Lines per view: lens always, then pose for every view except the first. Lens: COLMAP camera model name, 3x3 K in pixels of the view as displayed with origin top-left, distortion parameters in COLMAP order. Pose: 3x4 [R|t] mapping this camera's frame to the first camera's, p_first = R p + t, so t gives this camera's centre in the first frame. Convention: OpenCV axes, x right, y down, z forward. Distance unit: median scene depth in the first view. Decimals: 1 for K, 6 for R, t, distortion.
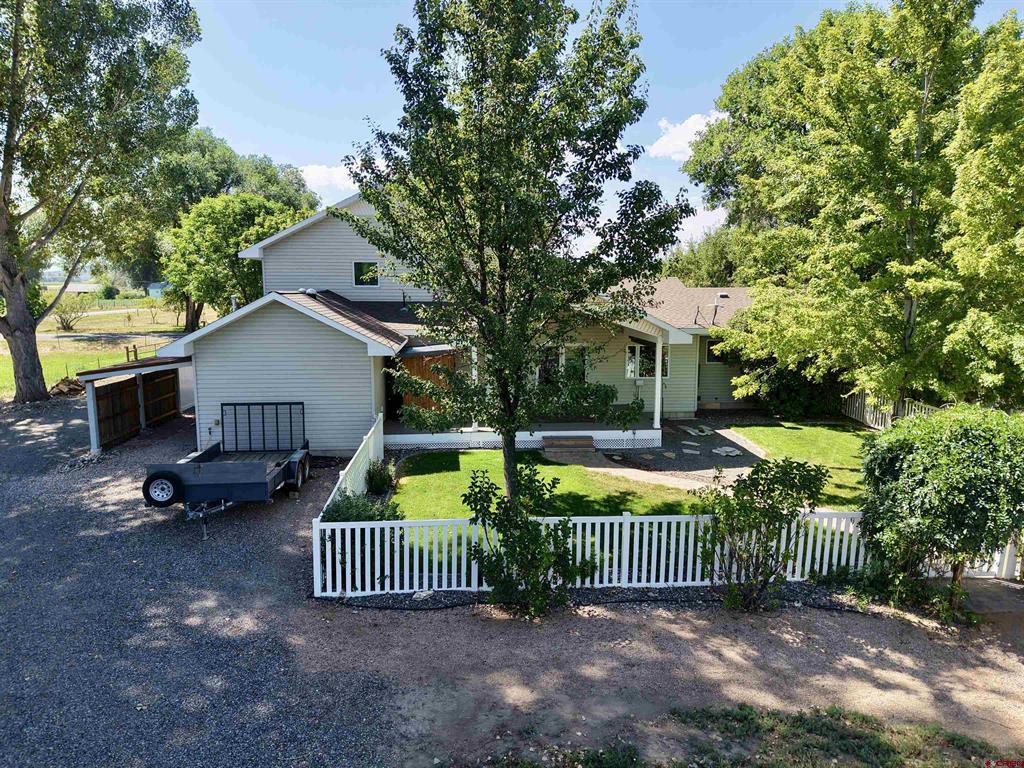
lens RADIAL K [[725.6, 0, 512.0], [0, 725.6, 384.0], [0, 0, 1]] dist [-0.005364, -0.000578]
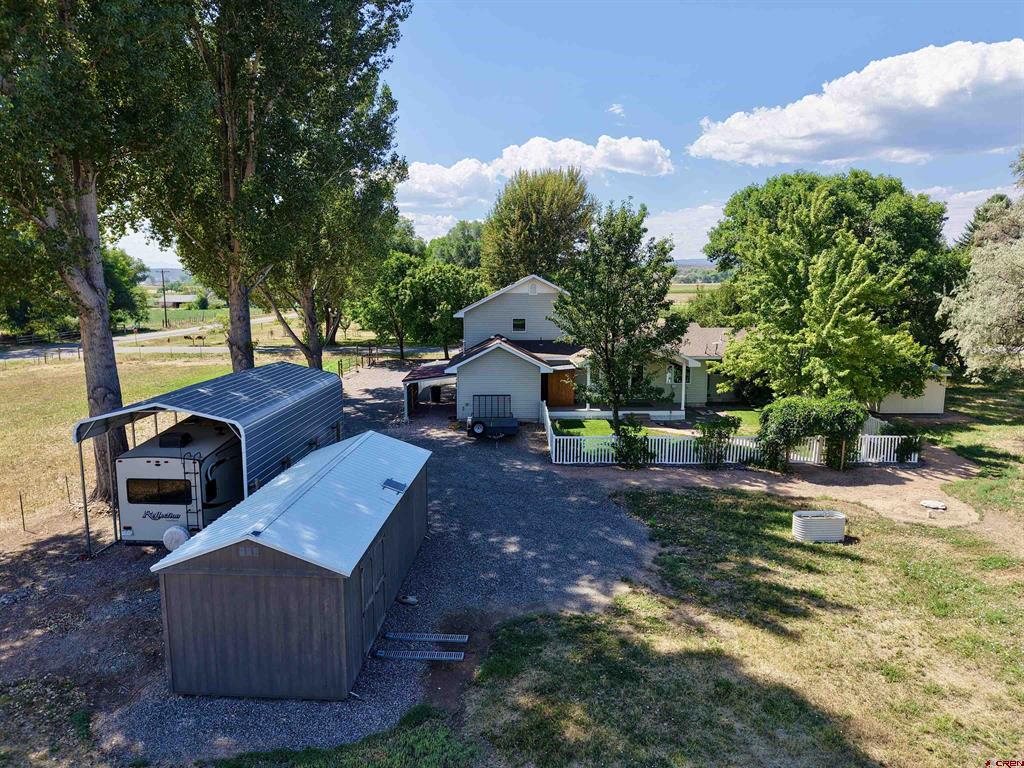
lens RADIAL K [[681.4, 0, 512.0], [0, 681.4, 384.0], [0, 0, 1]] dist [0.023585, -0.019101]
pose [[0.998178, 0.005588, -0.060085, -0.266694], [-0.005714, 0.999982, -0.001928, -0.002849], [0.060073, 0.002268, 0.998191, -1.556356]]
